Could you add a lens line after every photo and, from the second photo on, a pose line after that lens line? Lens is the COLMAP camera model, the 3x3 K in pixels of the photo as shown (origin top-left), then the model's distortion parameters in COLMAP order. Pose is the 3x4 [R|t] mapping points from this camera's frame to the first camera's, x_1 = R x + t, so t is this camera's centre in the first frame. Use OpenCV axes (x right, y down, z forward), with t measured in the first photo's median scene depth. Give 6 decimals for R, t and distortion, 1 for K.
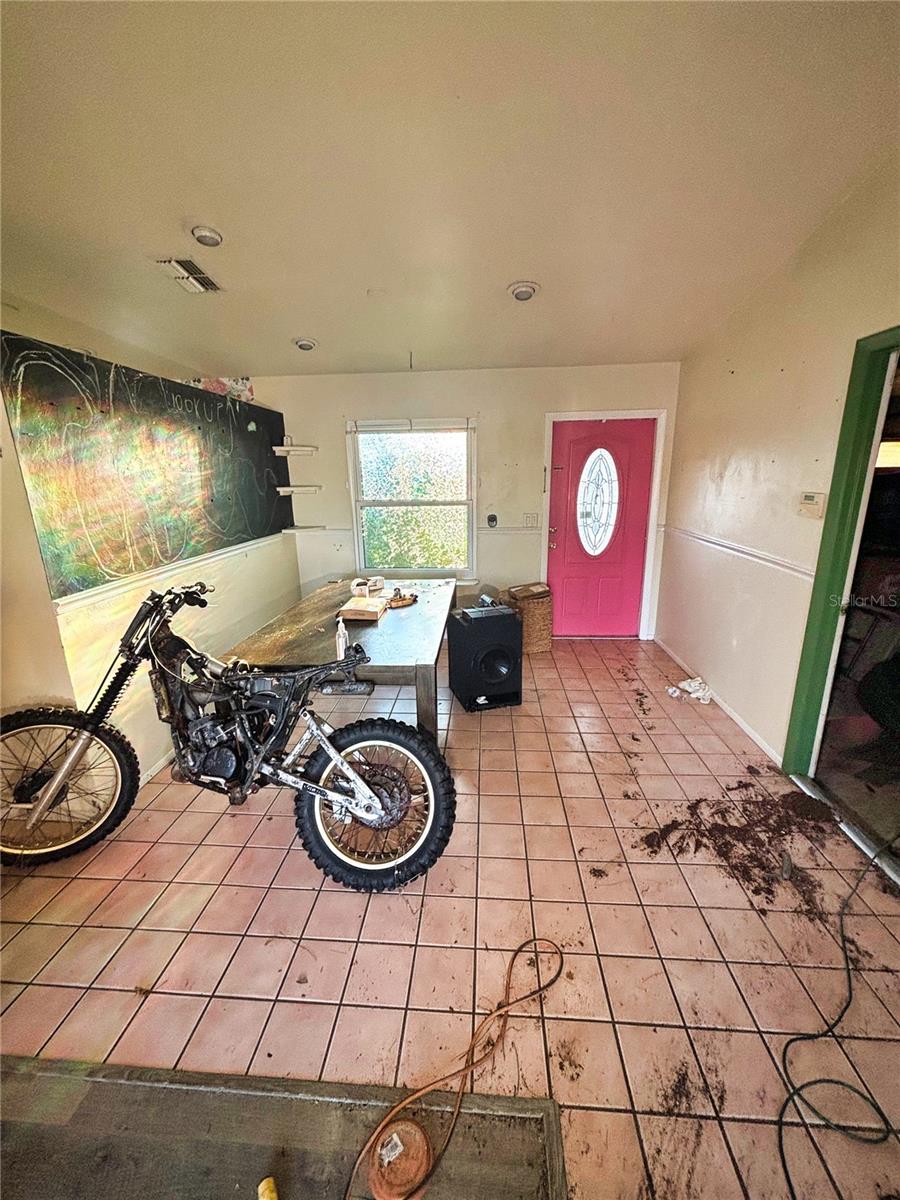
lens RADIAL K [[482.6, 0, 450.7], [0, 482.6, 598.9], [0, 0, 1]] dist [-0.002748, 0.001130]
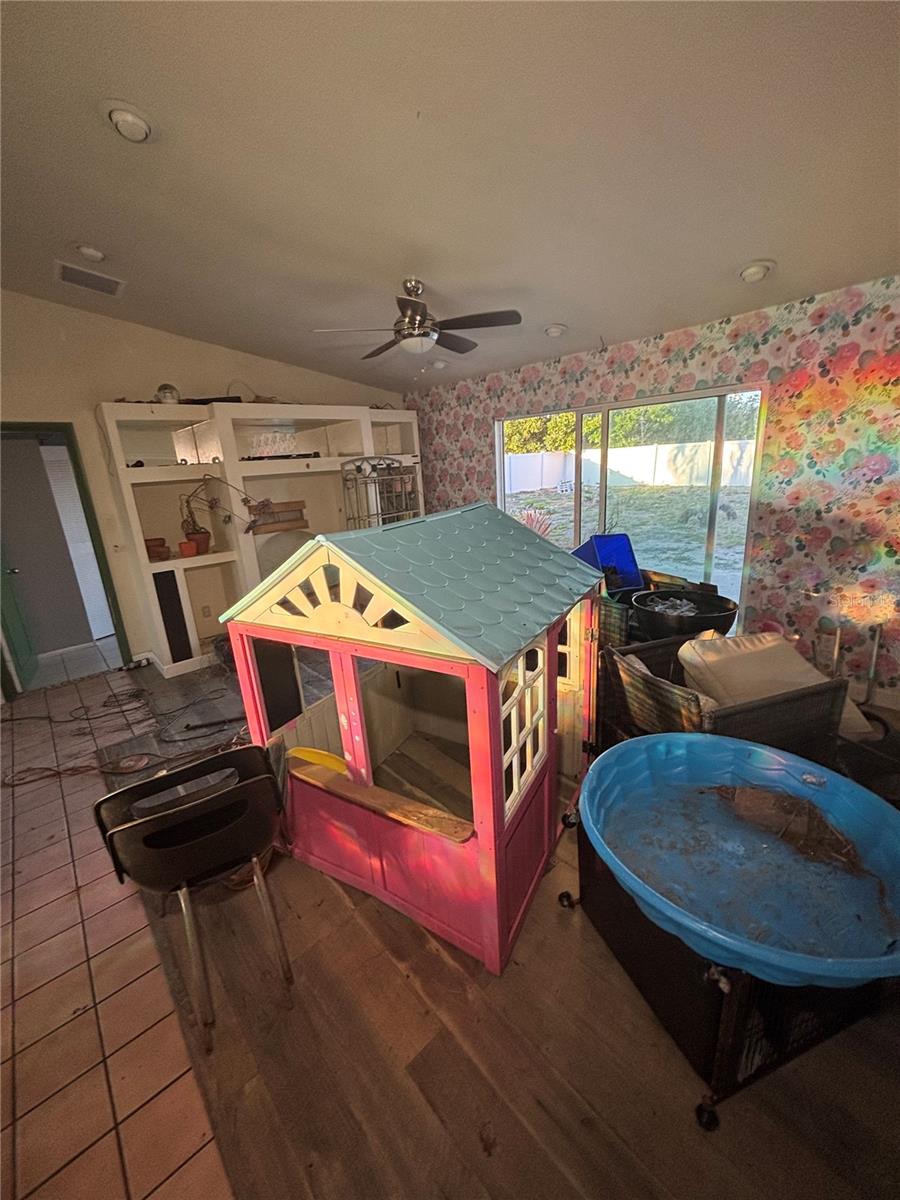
lens RADIAL K [[482.6, 0, 450.8], [0, 482.6, 597.5], [0, 0, 1]] dist [-0.002748, 0.001130]
pose [[-0.709670, -0.133797, 0.691713, -1.532752], [0.252185, 0.868509, 0.426727, -0.130063], [-0.657854, 0.477275, -0.582613, 0.532656]]
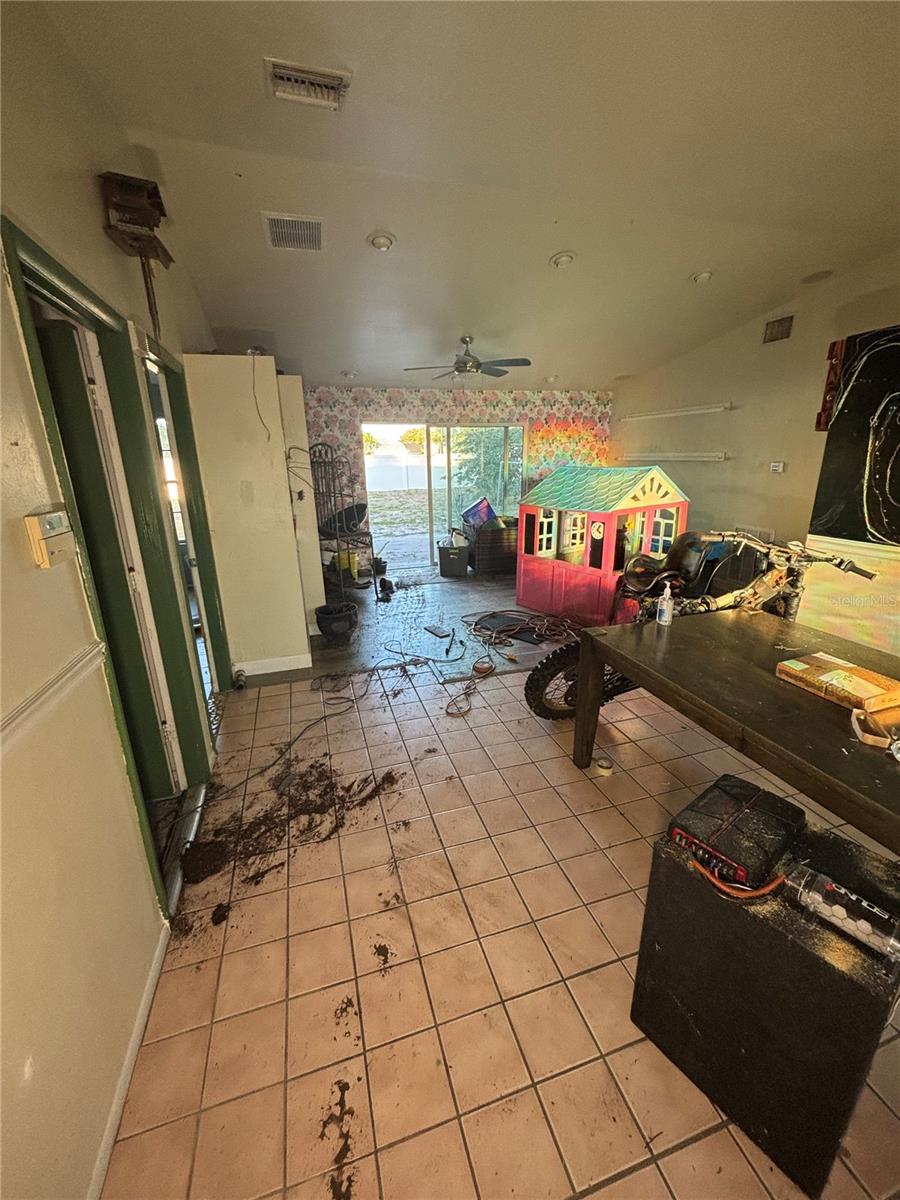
lens RADIAL K [[482.6, 0, 449.2], [0, 482.6, 602.2], [0, 0, 1]] dist [-0.002748, 0.001130]
pose [[-0.932202, 0.136070, -0.335388, 0.613514], [-0.062554, 0.852128, 0.519582, -0.466831], [0.356492, 0.505335, -0.785843, 1.749558]]
